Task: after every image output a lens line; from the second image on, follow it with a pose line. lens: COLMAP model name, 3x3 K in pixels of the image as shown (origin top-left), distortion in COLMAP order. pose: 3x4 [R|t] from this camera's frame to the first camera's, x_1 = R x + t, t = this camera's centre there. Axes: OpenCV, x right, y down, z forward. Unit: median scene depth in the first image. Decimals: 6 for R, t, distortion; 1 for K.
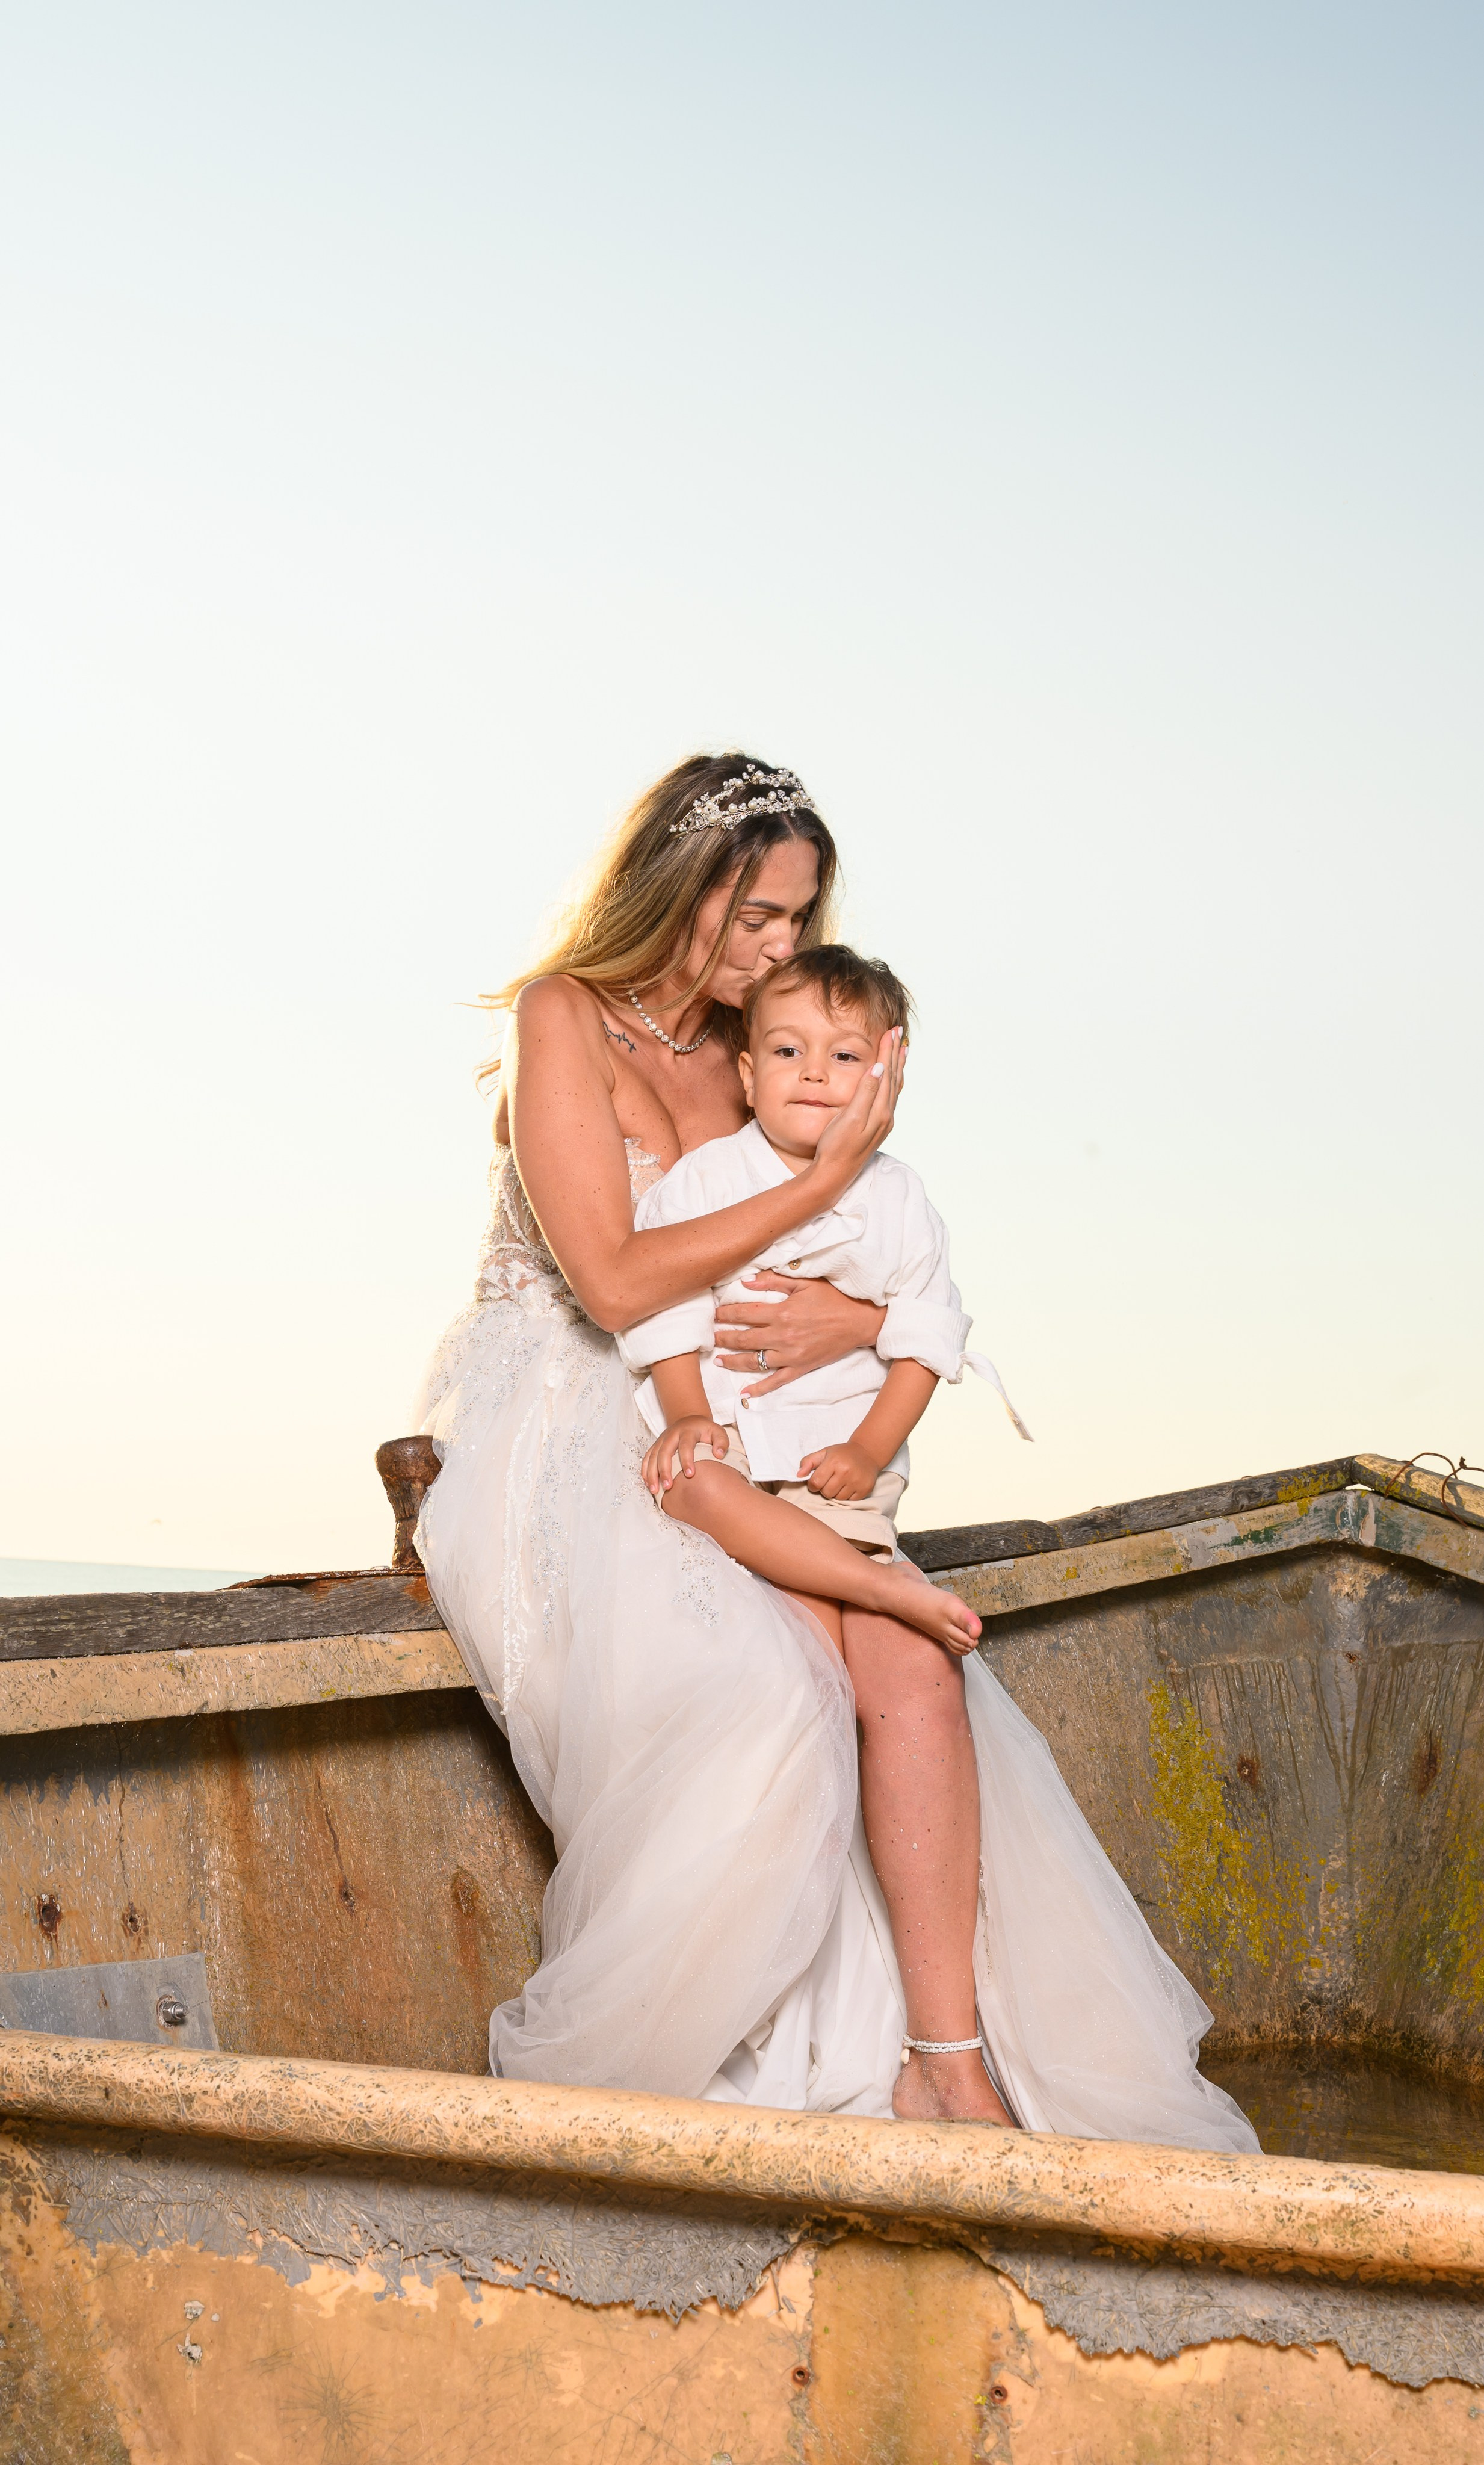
lens RADIAL K [[3330.9, 0, 778.2], [0, 3330.9, 1498.9], [0, 0, 1]] dist [0.016573, 0.000000]
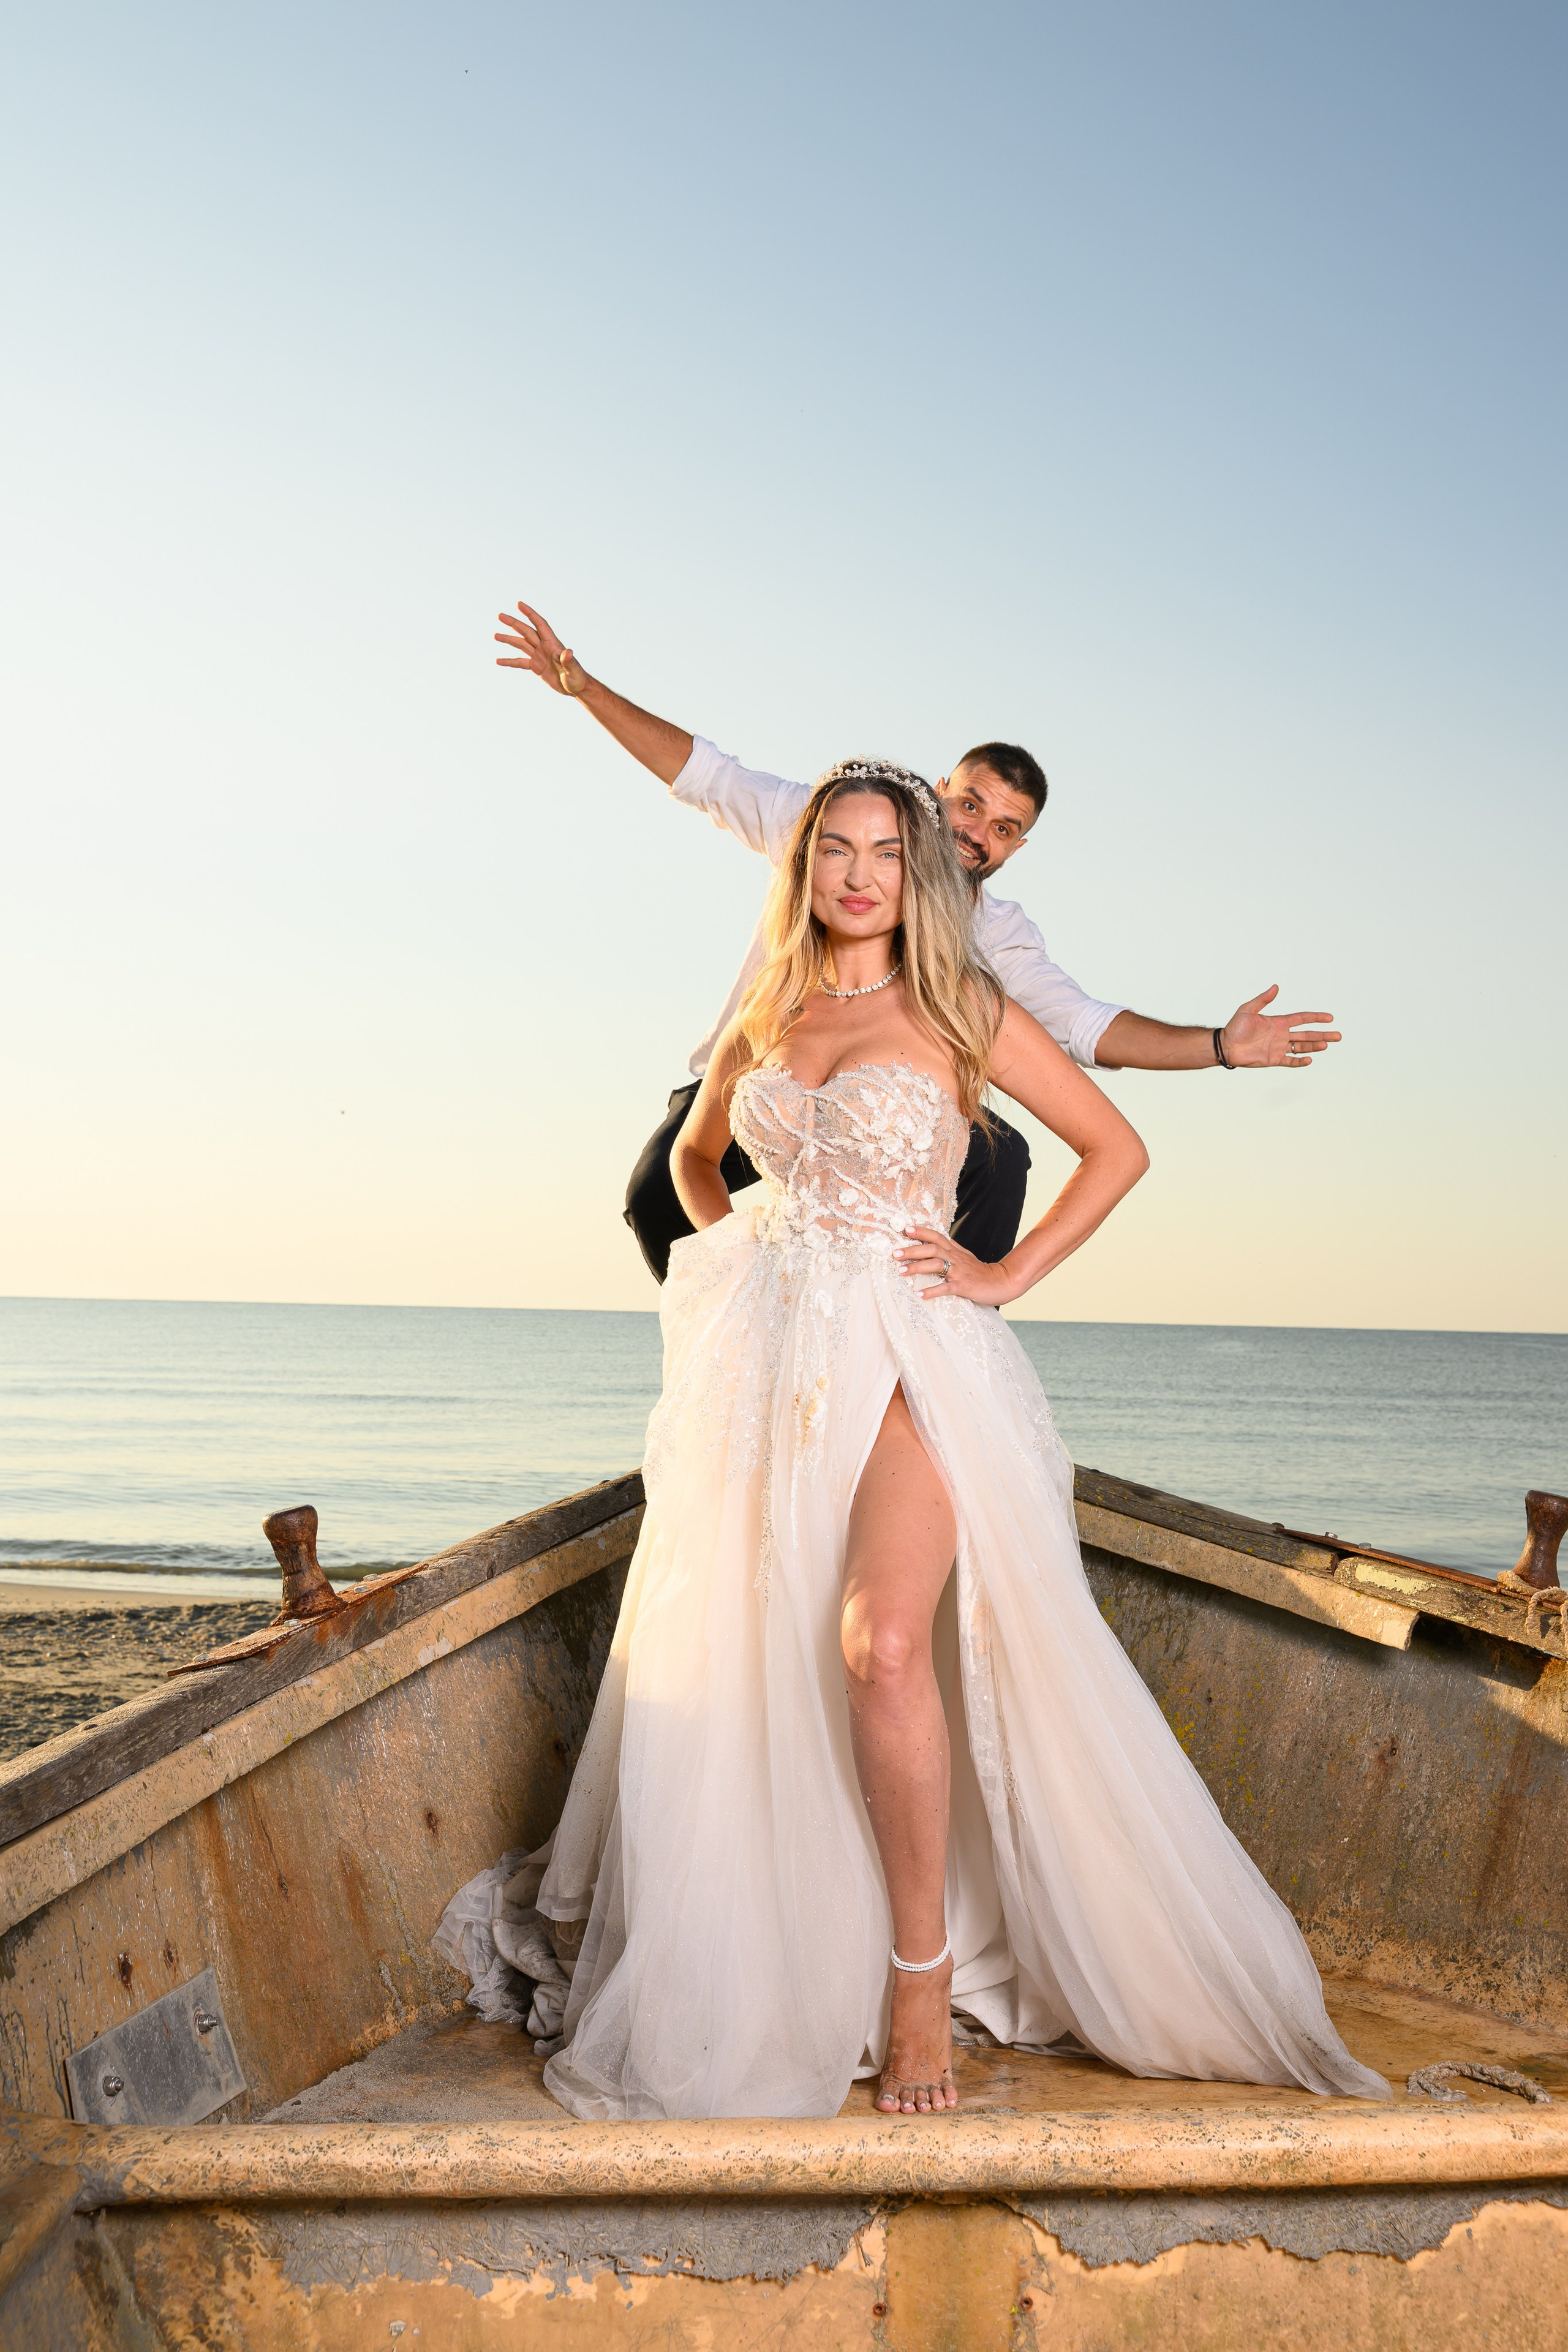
lens RADIAL K [[2519.6, 0, 795.5], [0, 2519.6, 1167.6], [0, 0, 1]] dist [0.002075, 0.000000]
pose [[0.941248, -0.029896, 0.336390, -0.348237], [0.030892, 0.999520, 0.002390, -0.201773], [-0.336300, 0.008142, 0.941720, 0.035673]]
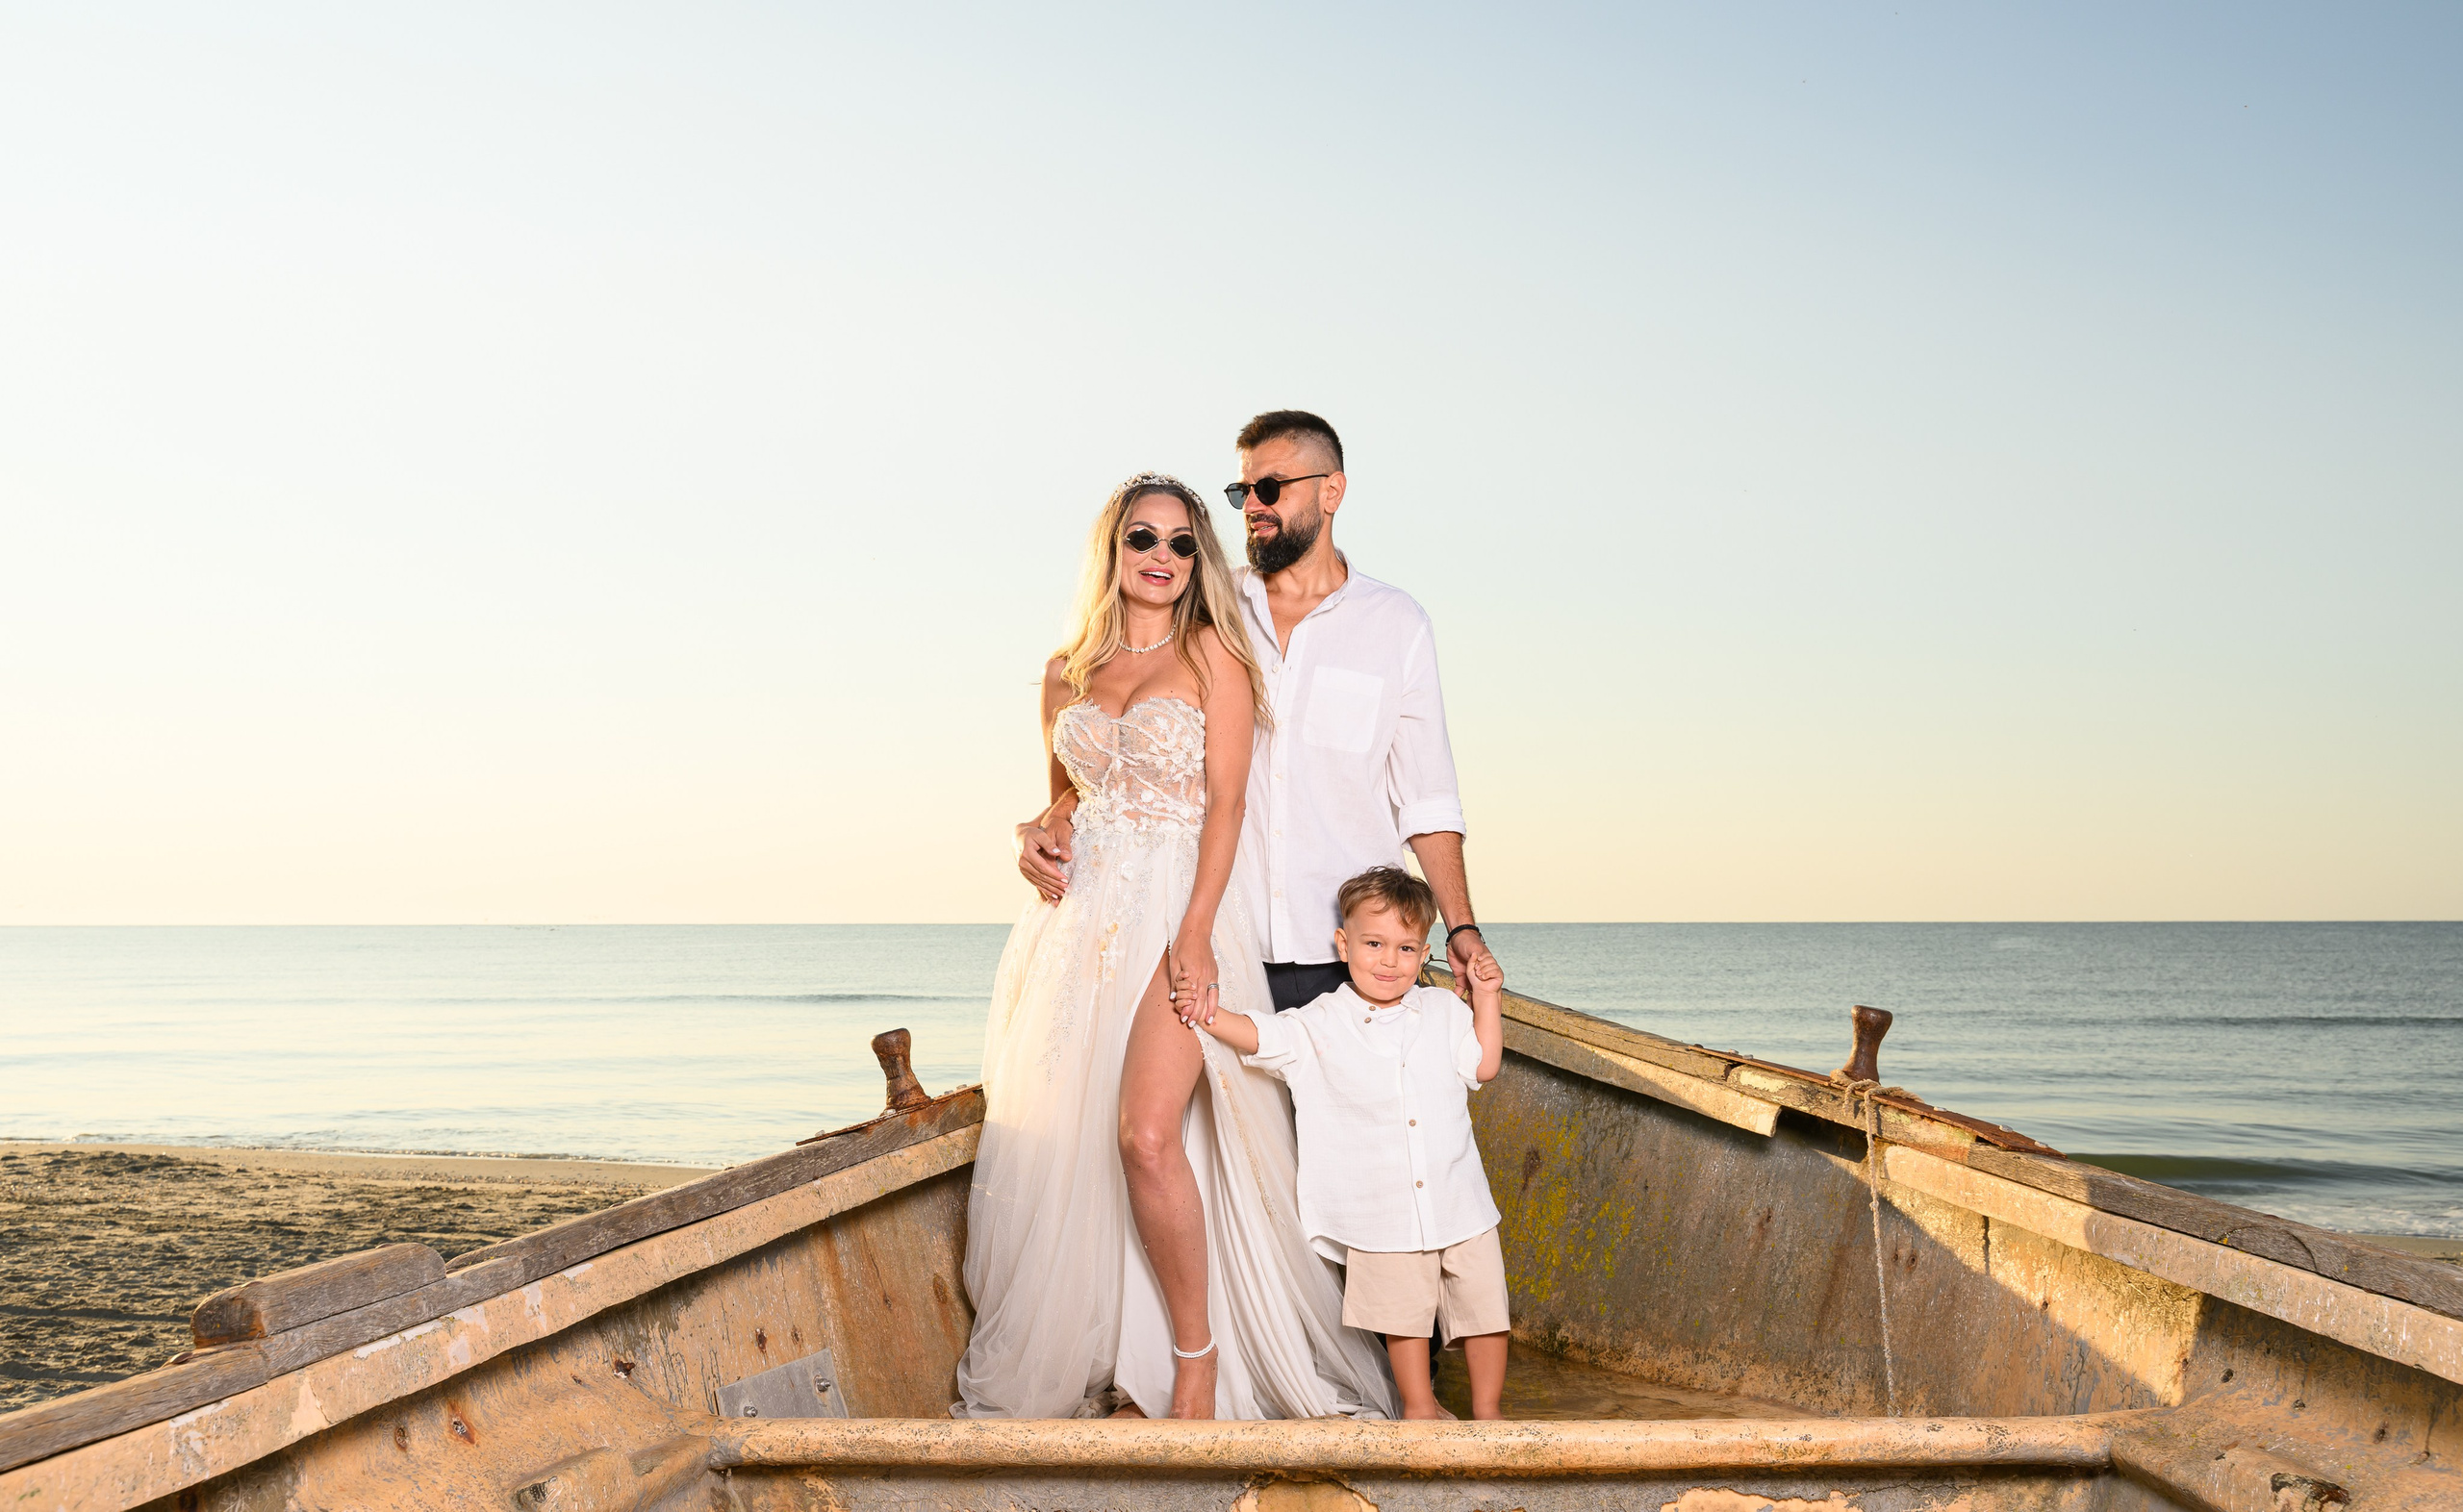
lens RADIAL K [[2538.9, 0, 1206.4], [0, 2538.9, 802.8], [0, 0, 1]] dist [0.017205, -0.003875]
pose [[0.979583, -0.062134, 0.191196, -0.272790], [0.062787, 0.998023, 0.002643, -0.180936], [-0.190982, 0.009415, 0.981548, -0.460451]]
